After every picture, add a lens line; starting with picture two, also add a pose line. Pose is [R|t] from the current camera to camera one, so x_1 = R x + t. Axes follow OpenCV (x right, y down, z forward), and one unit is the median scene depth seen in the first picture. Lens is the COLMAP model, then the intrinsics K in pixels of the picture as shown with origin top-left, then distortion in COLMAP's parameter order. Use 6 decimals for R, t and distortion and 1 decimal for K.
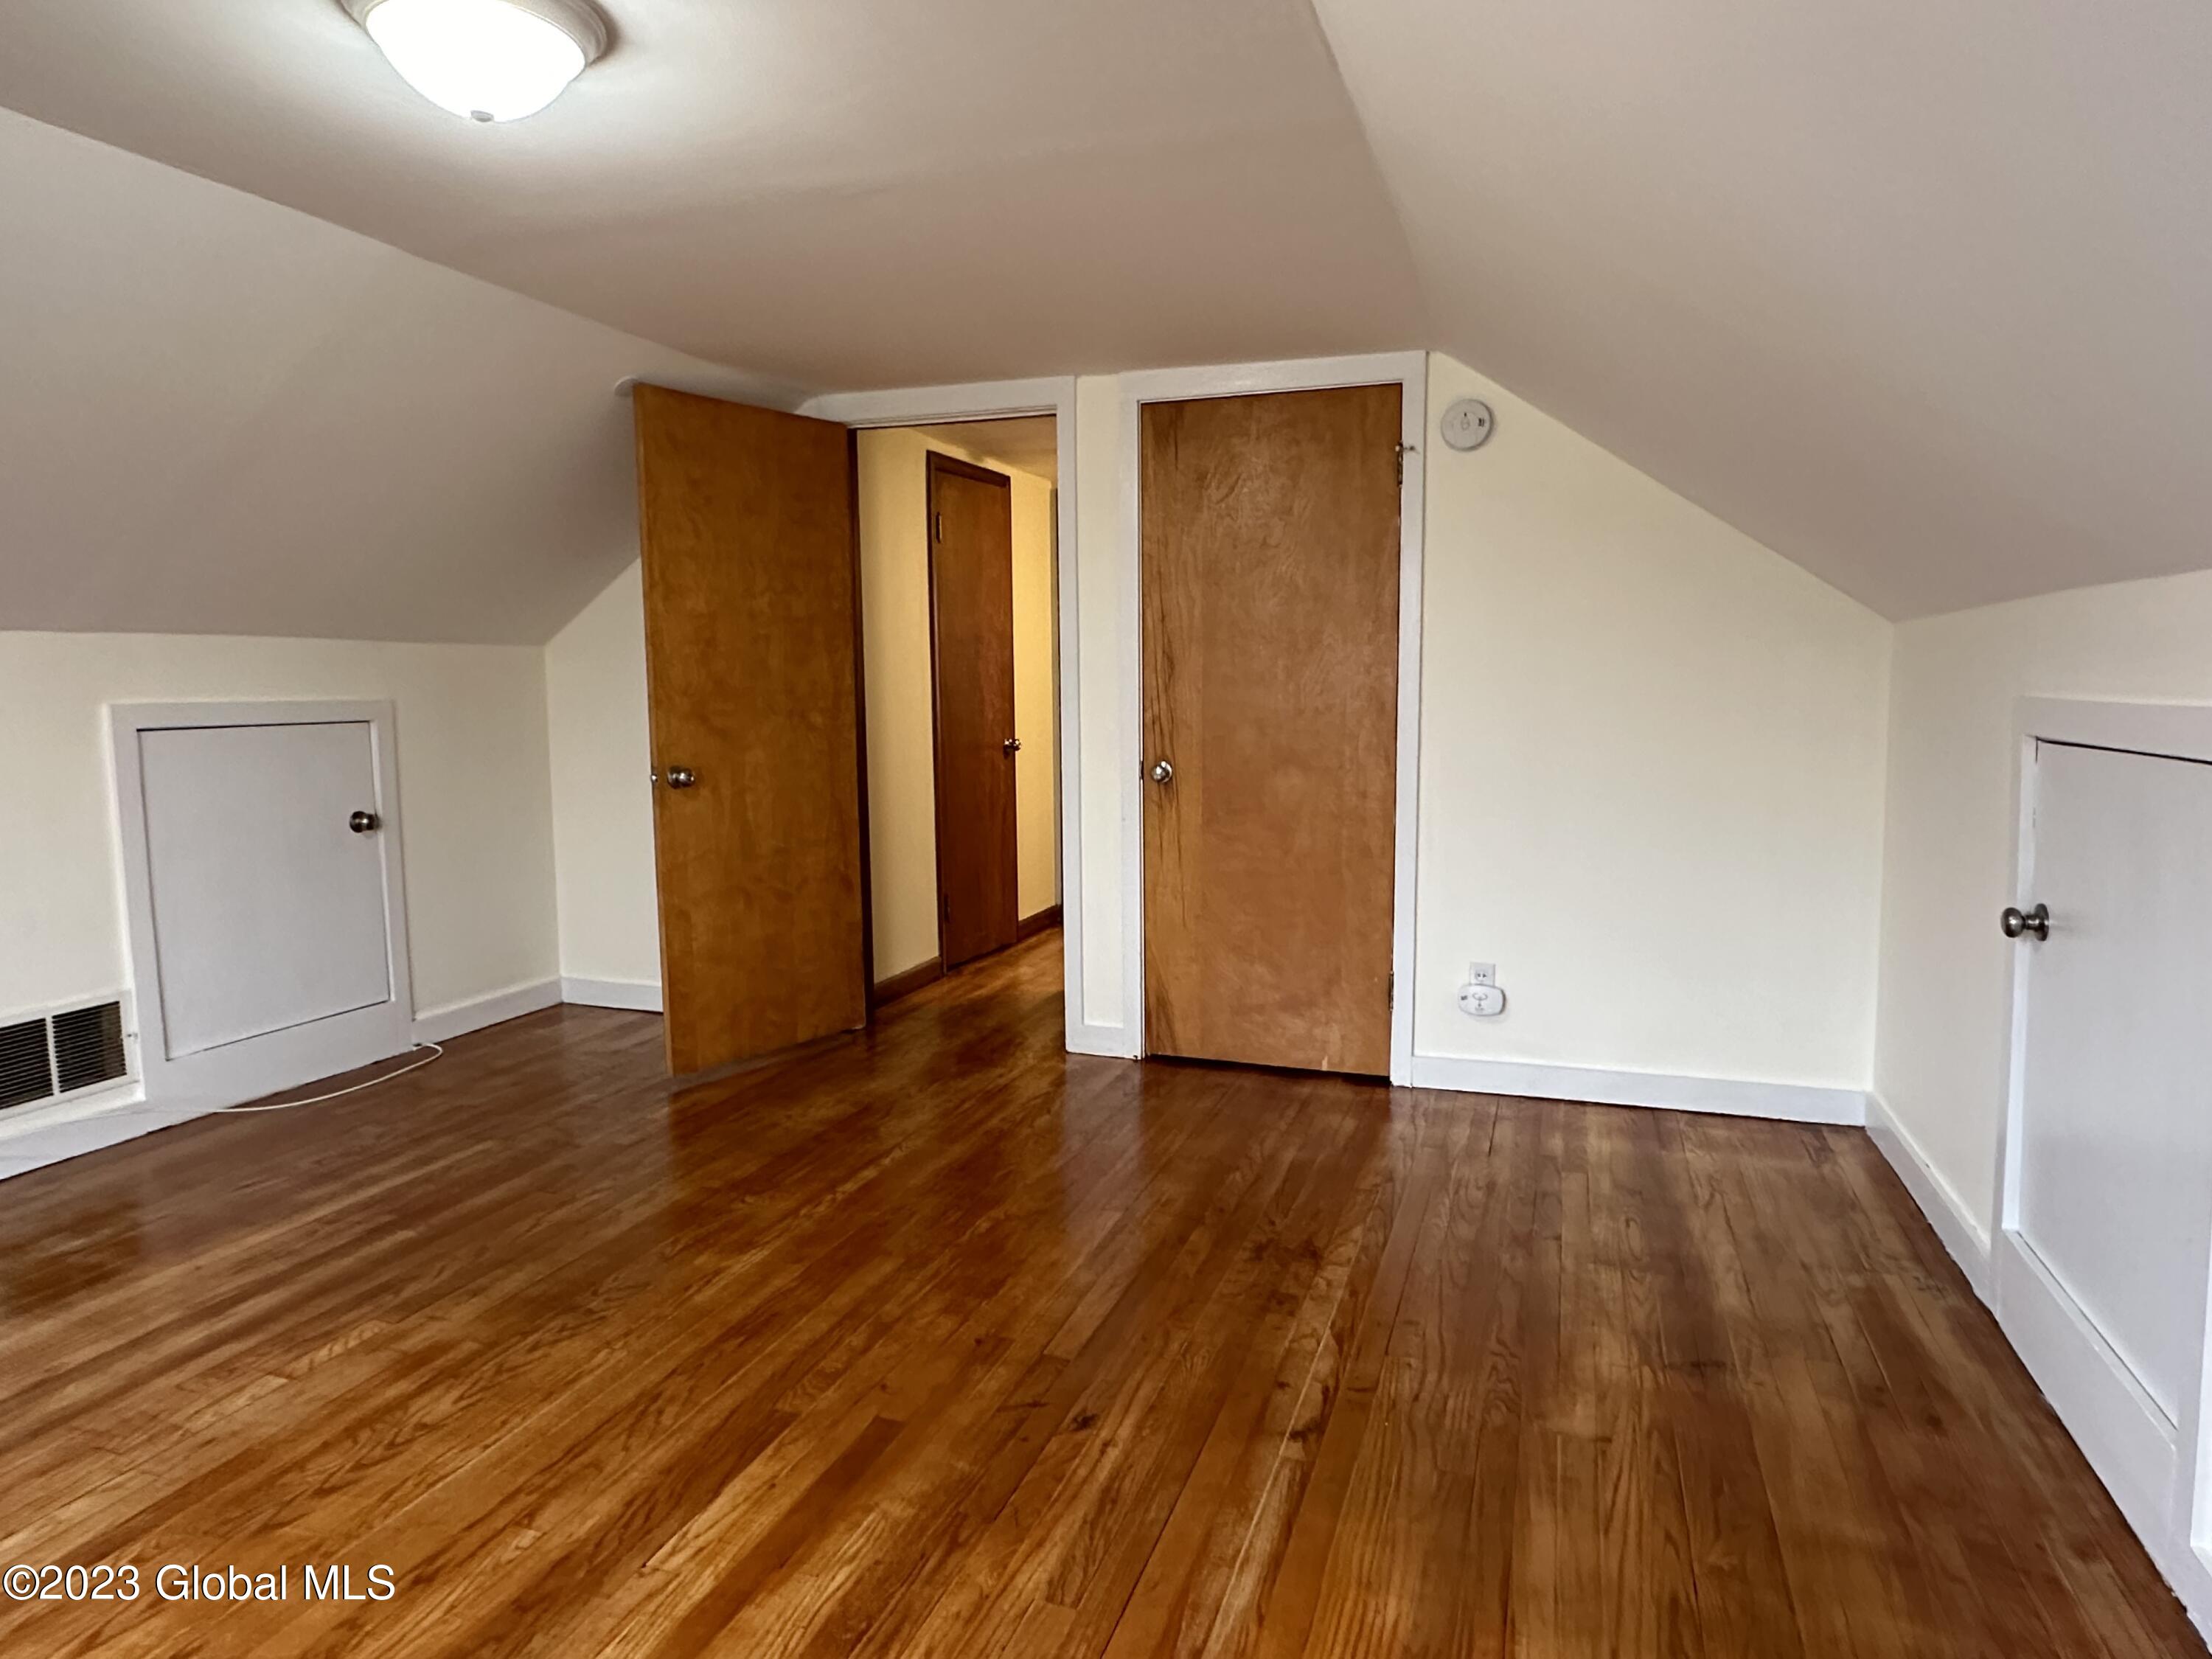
lens RADIAL K [[1316.1, 0, 1100.1], [0, 1316.1, 826.8], [0, 0, 1]] dist [-0.001938, -0.000237]
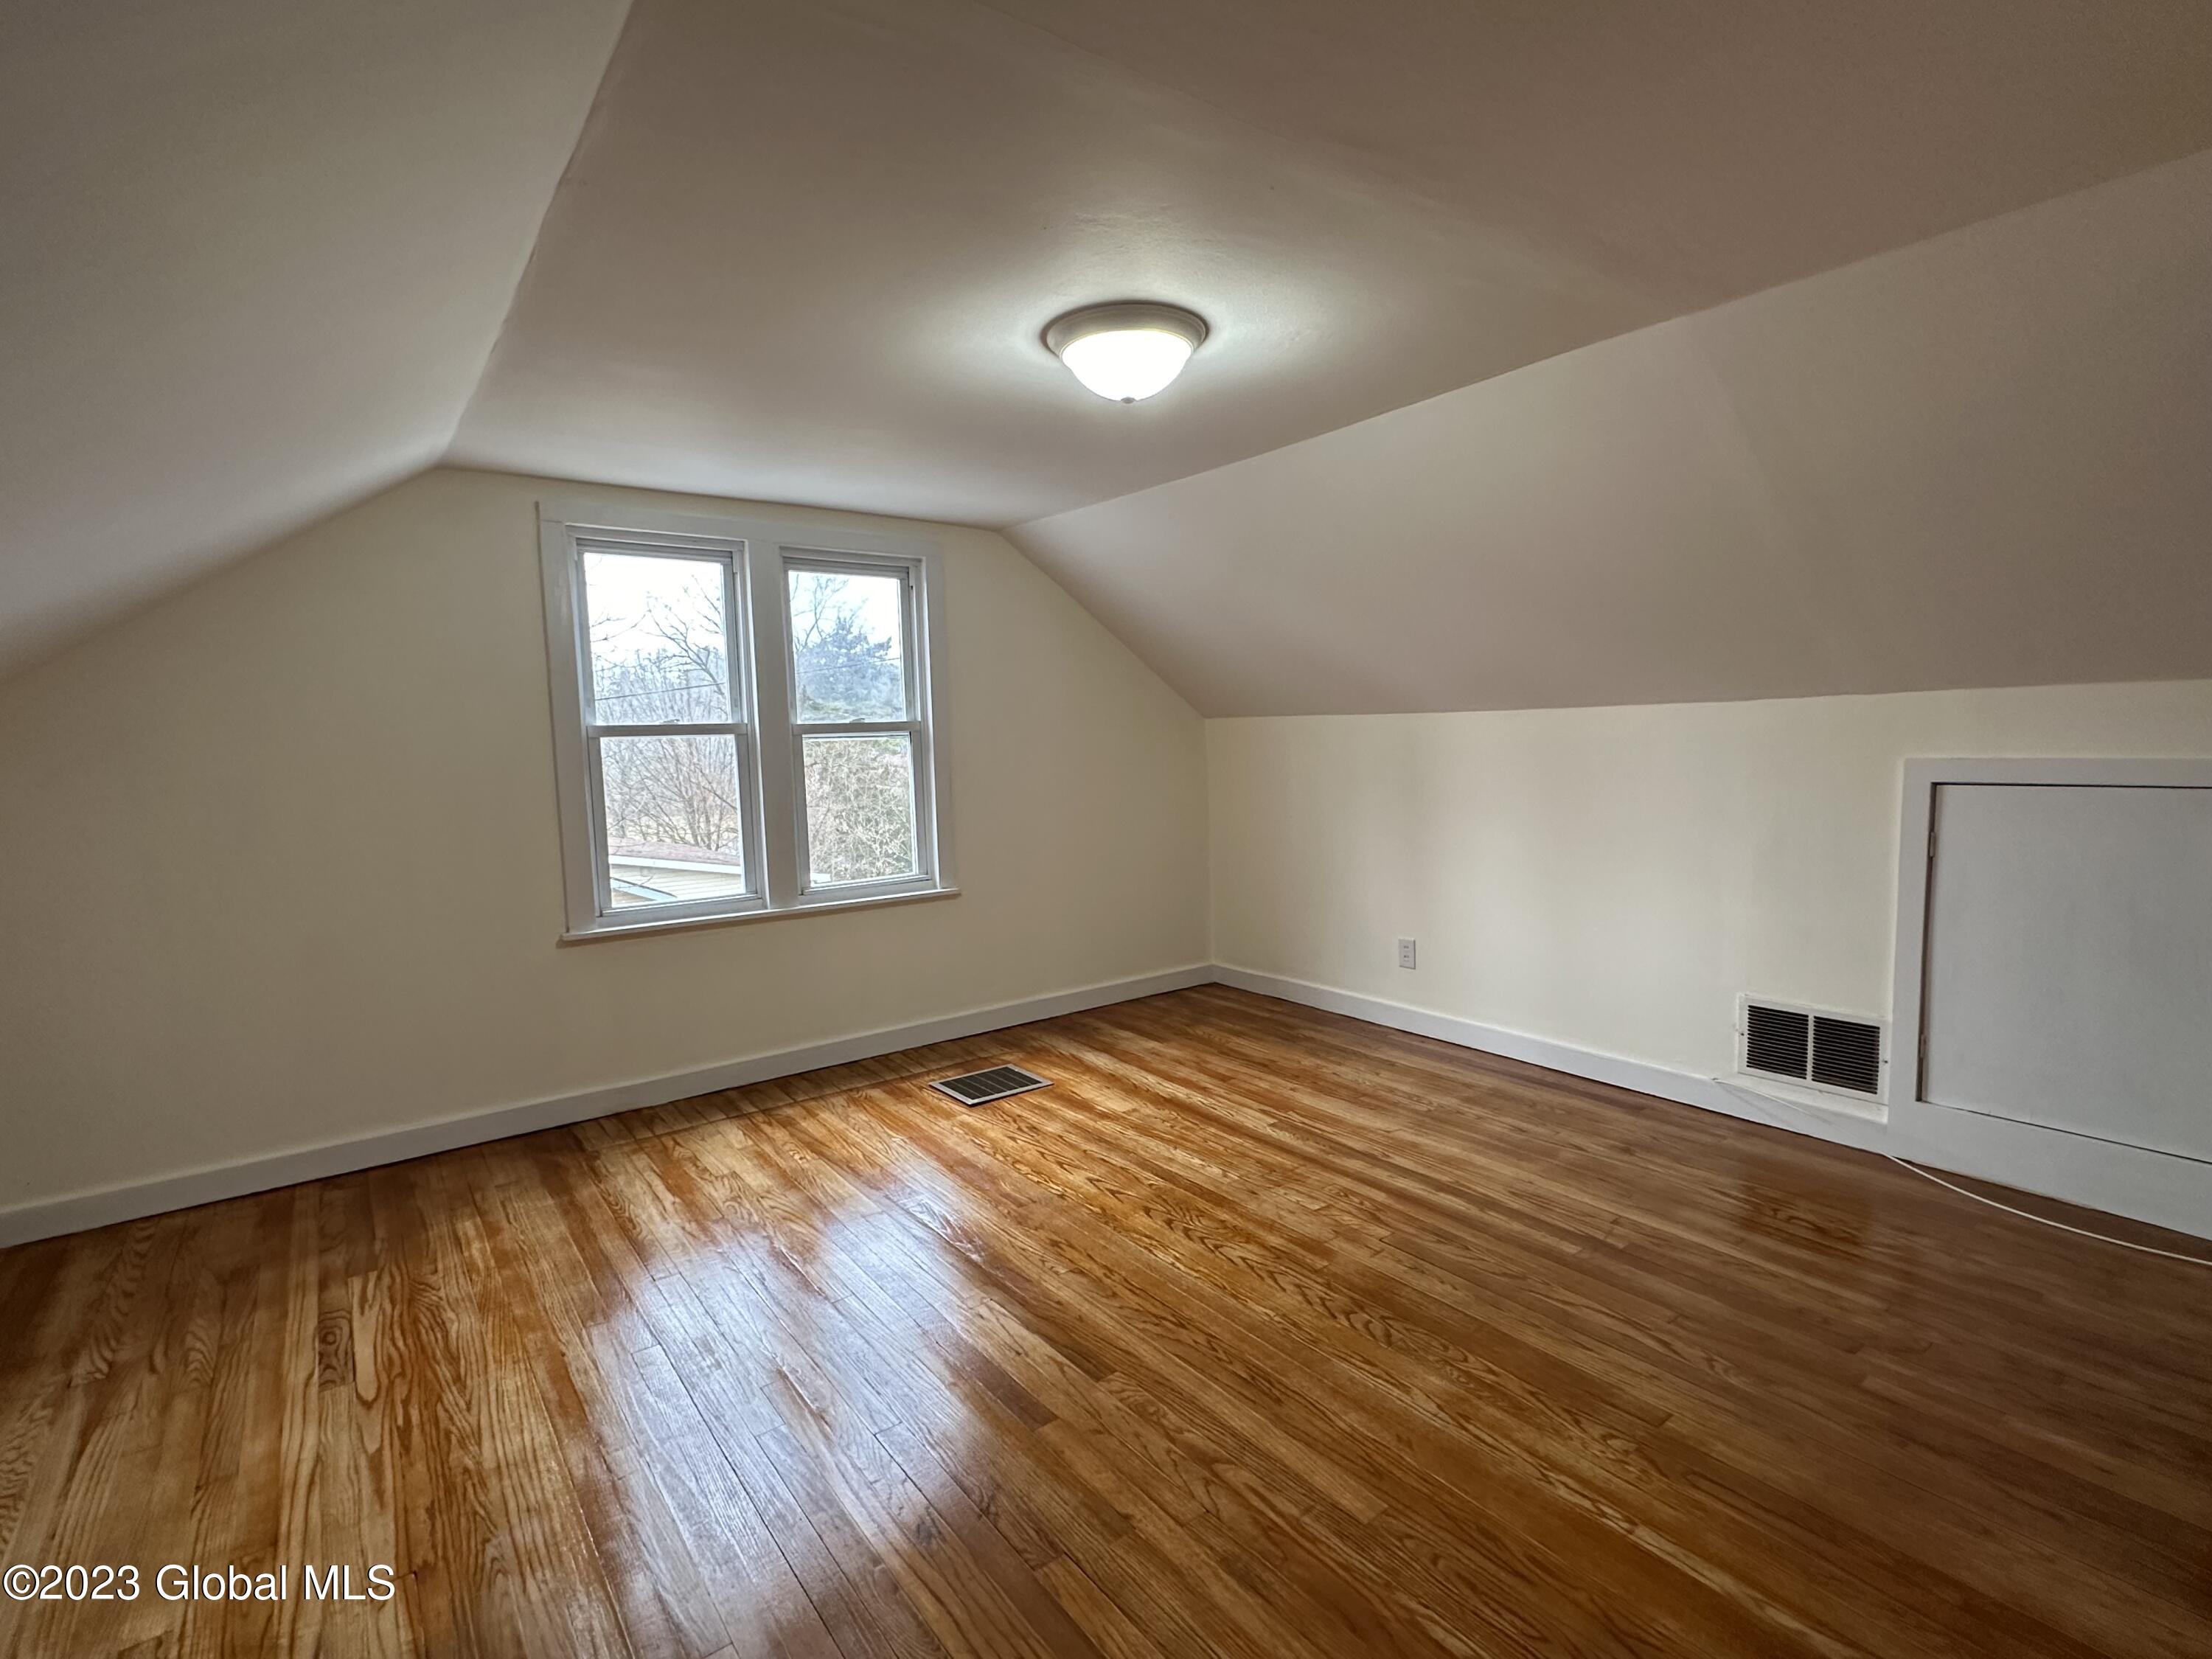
lens RADIAL K [[1041.3, 0, 1096.7], [0, 1041.3, 829.9], [0, 0, 1]] dist [-0.001249, 0.000474]
pose [[-0.547743, 0.097006, -0.831004, 0.442690], [-0.063369, 0.985592, 0.156821, -0.173305], [0.834243, 0.138558, -0.533704, 1.235229]]
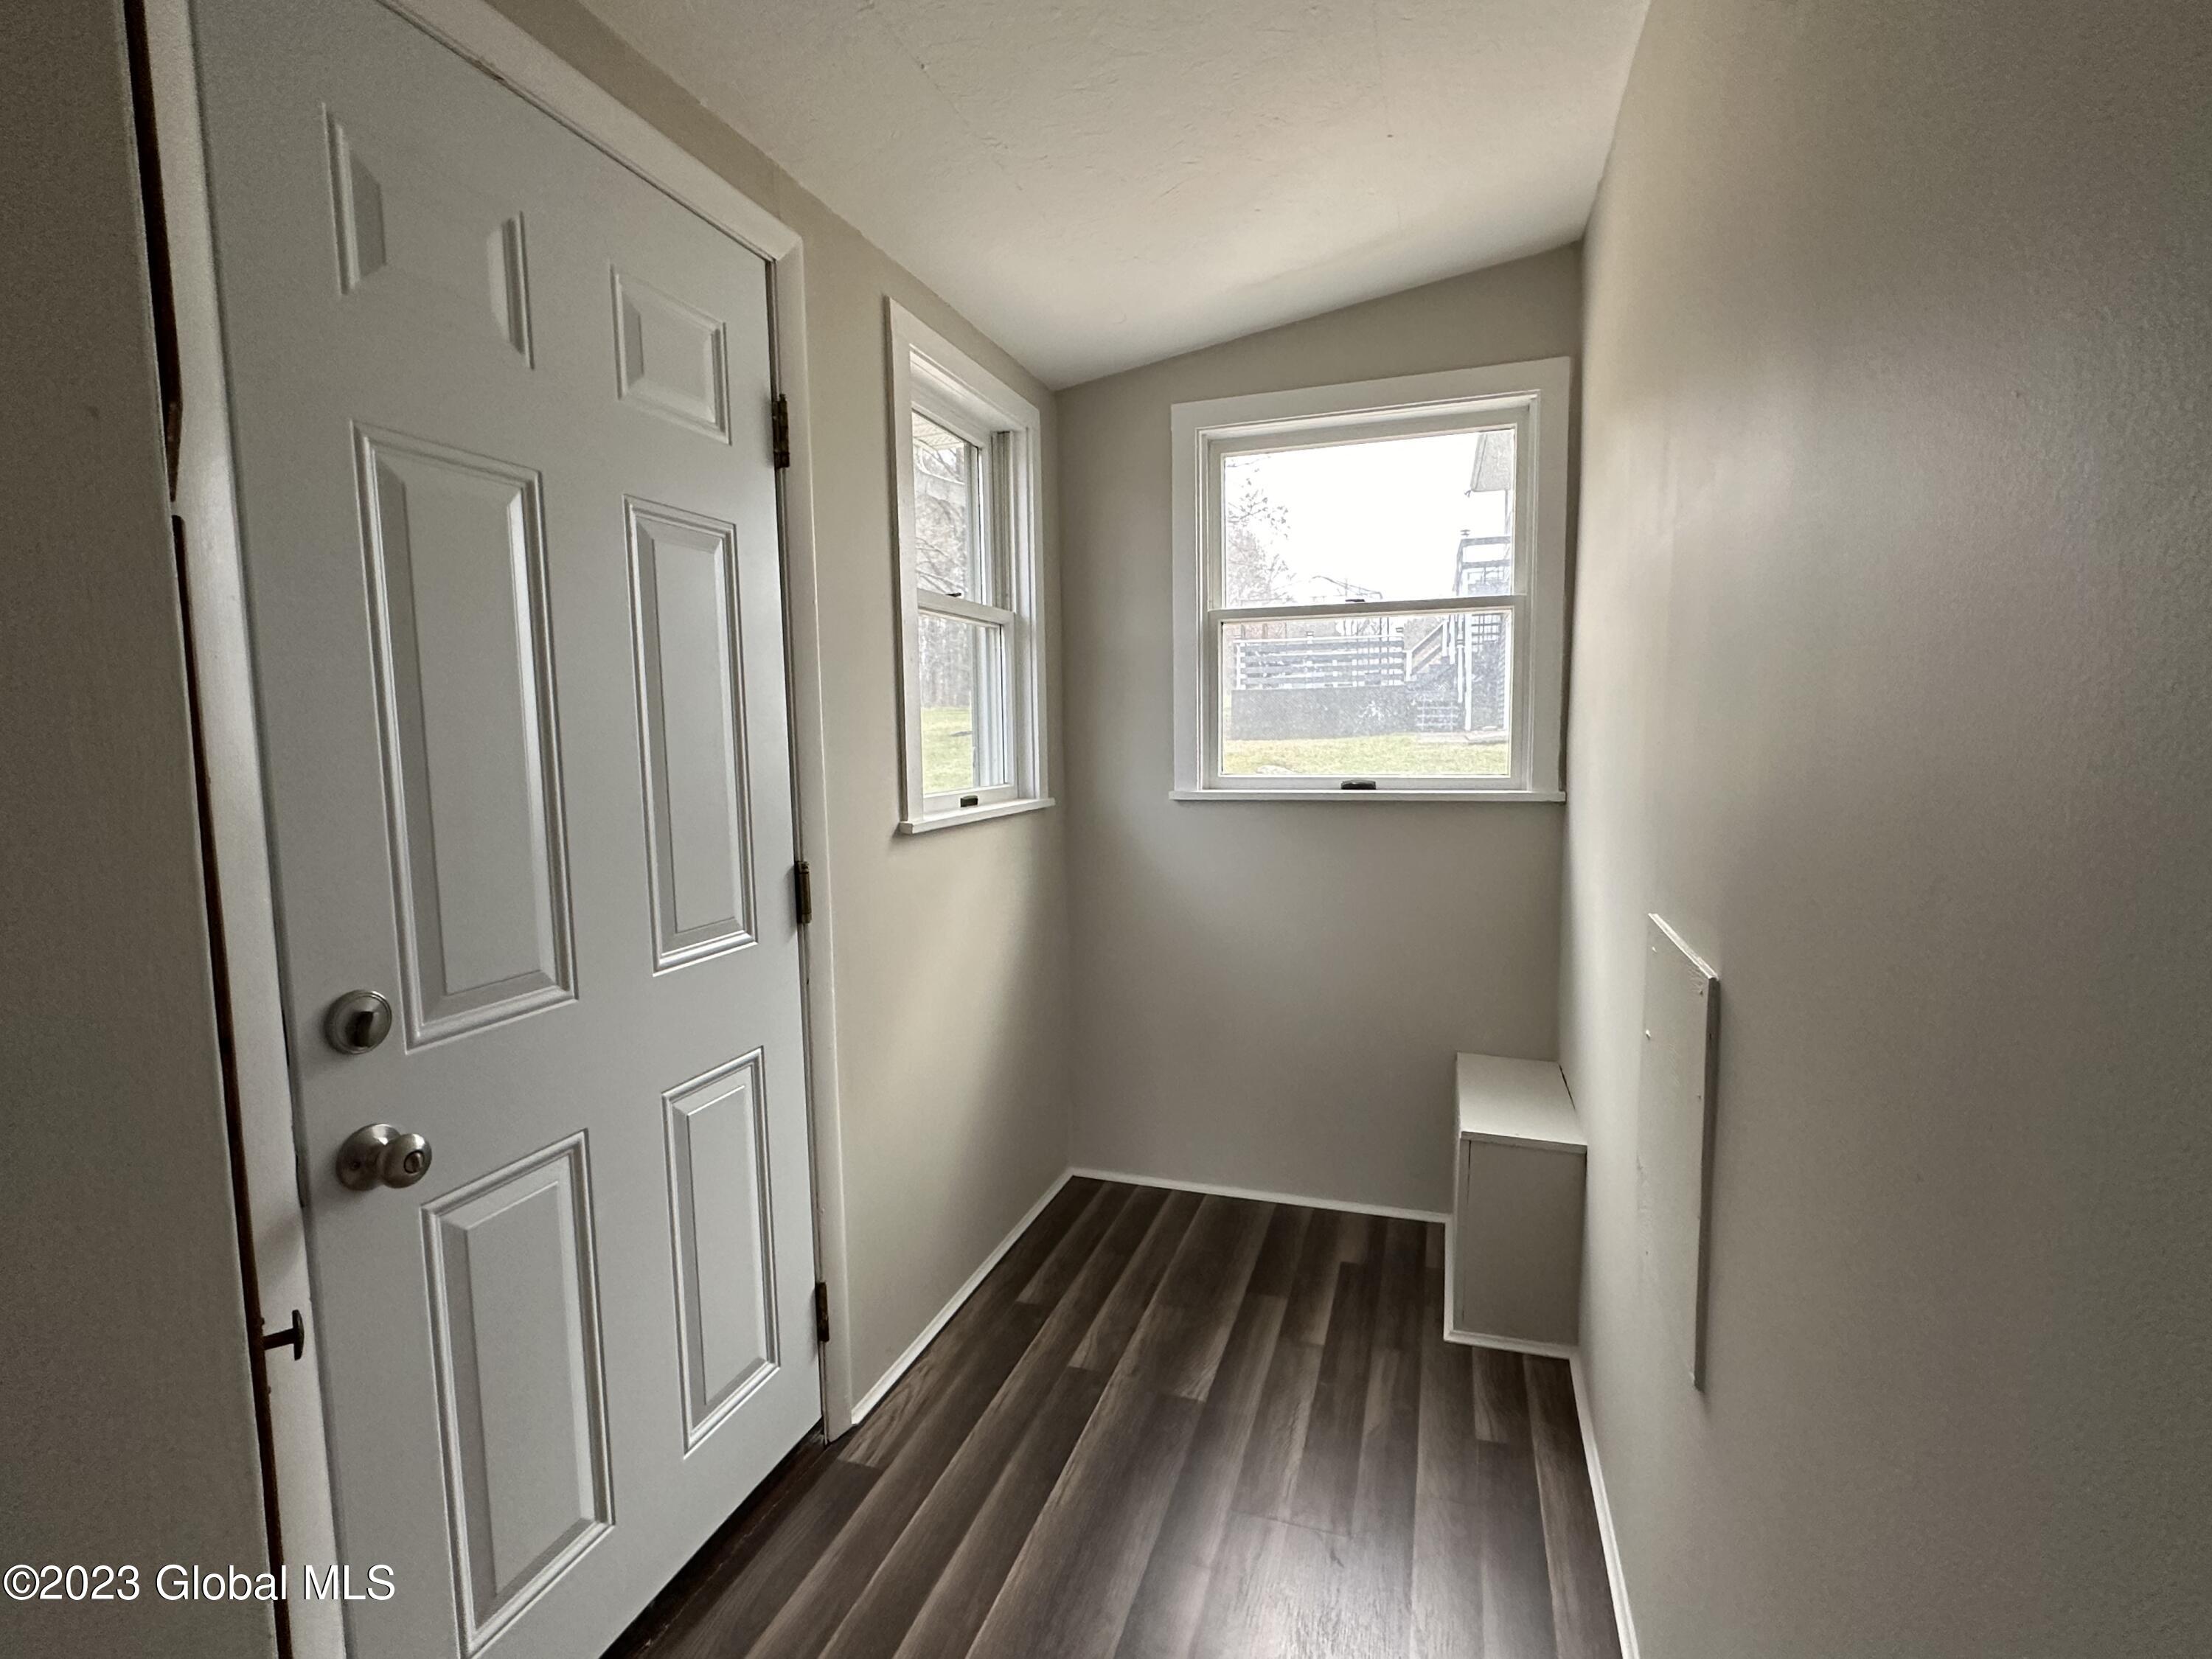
lens RADIAL K [[1041.3, 0, 1106.1], [0, 1041.3, 831.3], [0, 0, 1]] dist [-0.001249, 0.000474]
pose [[0.999780, -0.005930, 0.020120, -0.281515], [0.006160, 0.999916, -0.011392, 0.493682], [-0.020051, 0.011513, 0.999733, -5.427729]]
